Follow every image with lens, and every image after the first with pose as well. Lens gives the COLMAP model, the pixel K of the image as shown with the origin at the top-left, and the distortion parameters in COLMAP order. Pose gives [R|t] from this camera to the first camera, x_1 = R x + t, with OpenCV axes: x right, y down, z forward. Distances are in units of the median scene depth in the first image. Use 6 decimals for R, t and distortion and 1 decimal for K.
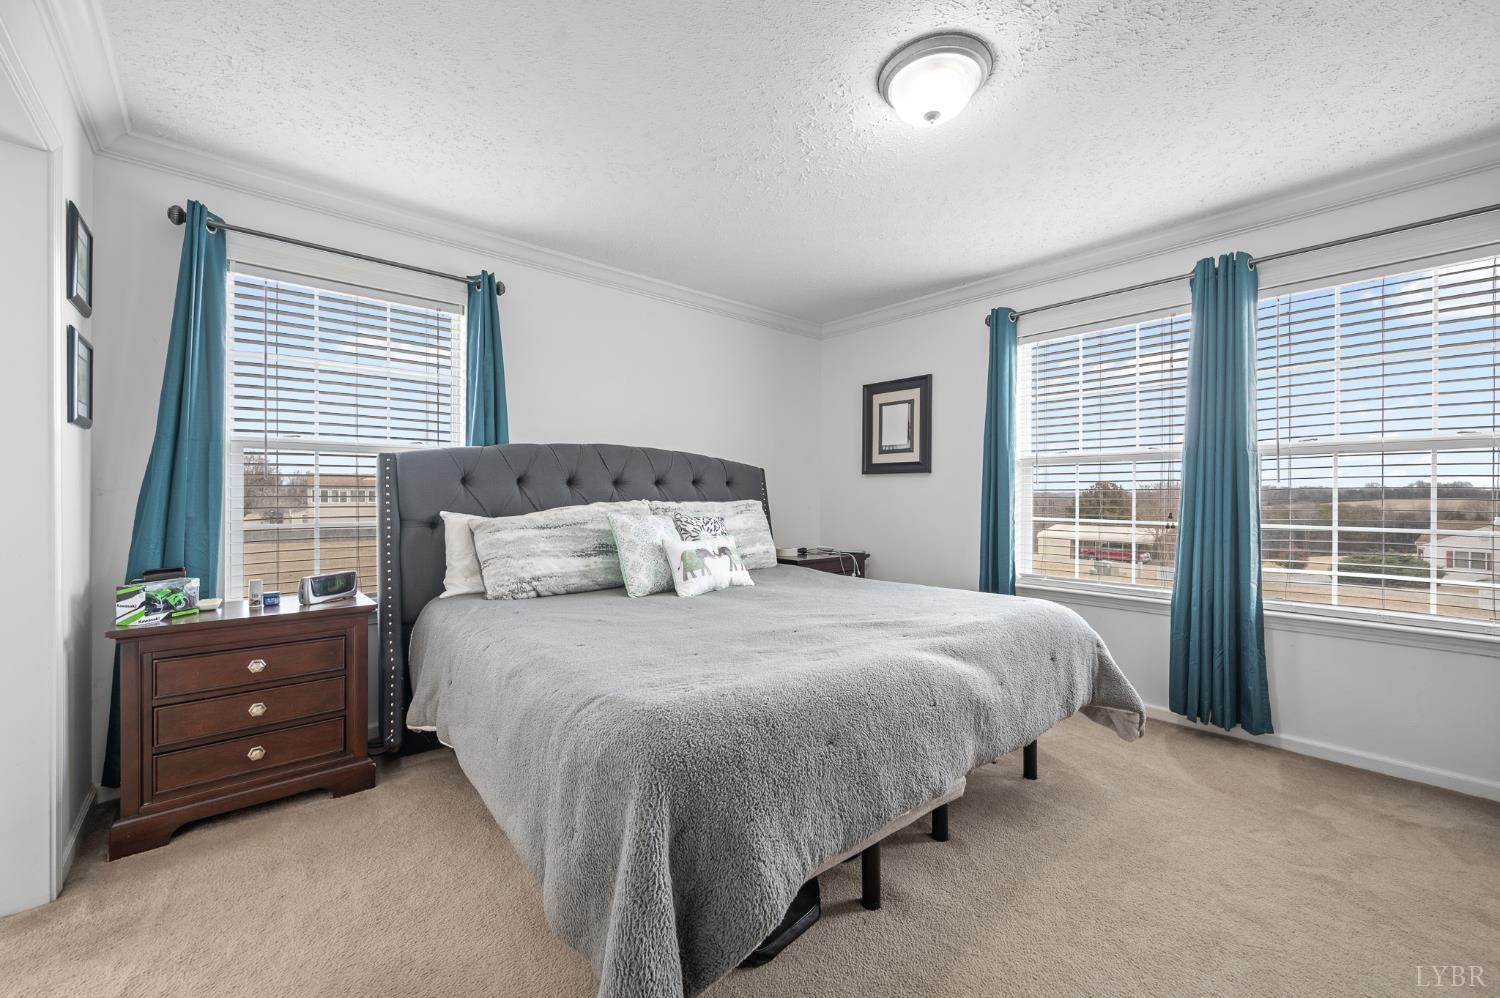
lens RADIAL K [[594.6, 0, 760.3], [0, 594.6, 496.9], [0, 0, 1]] dist [0.000737, -0.000666]
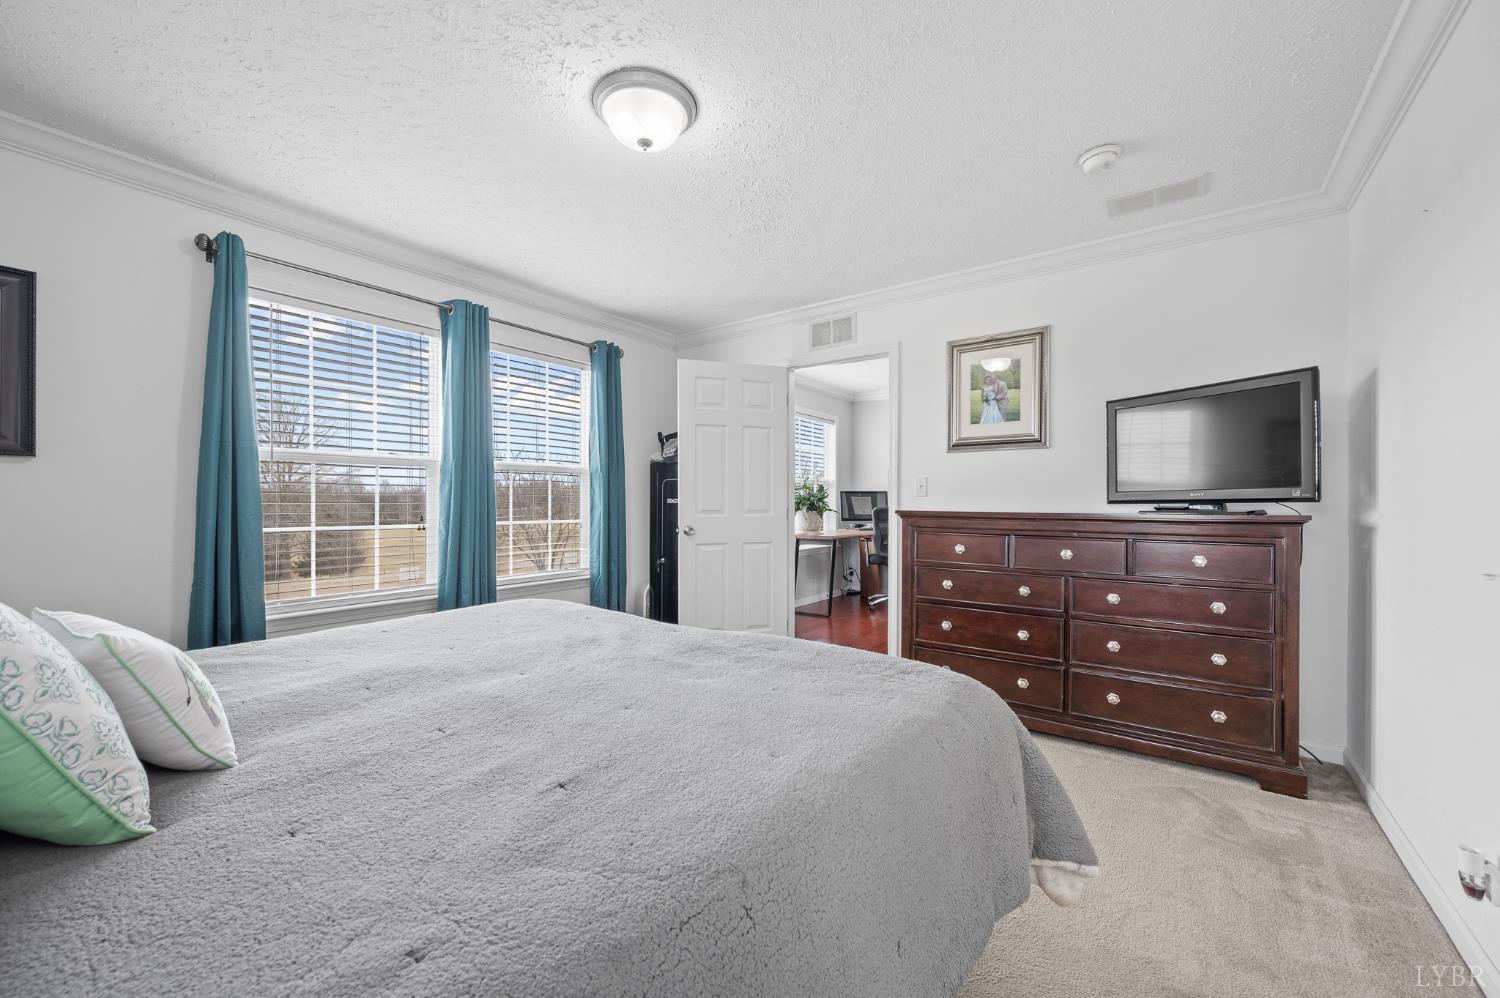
lens RADIAL K [[594.6, 0, 741.9], [0, 594.6, 501.9], [0, 0, 1]] dist [0.000737, -0.000666]
pose [[-0.197277, -0.003205, 0.980342, -0.454485], [0.002232, 0.999991, 0.003718, -0.000612], [-0.980345, 0.002921, -0.197268, 0.601125]]
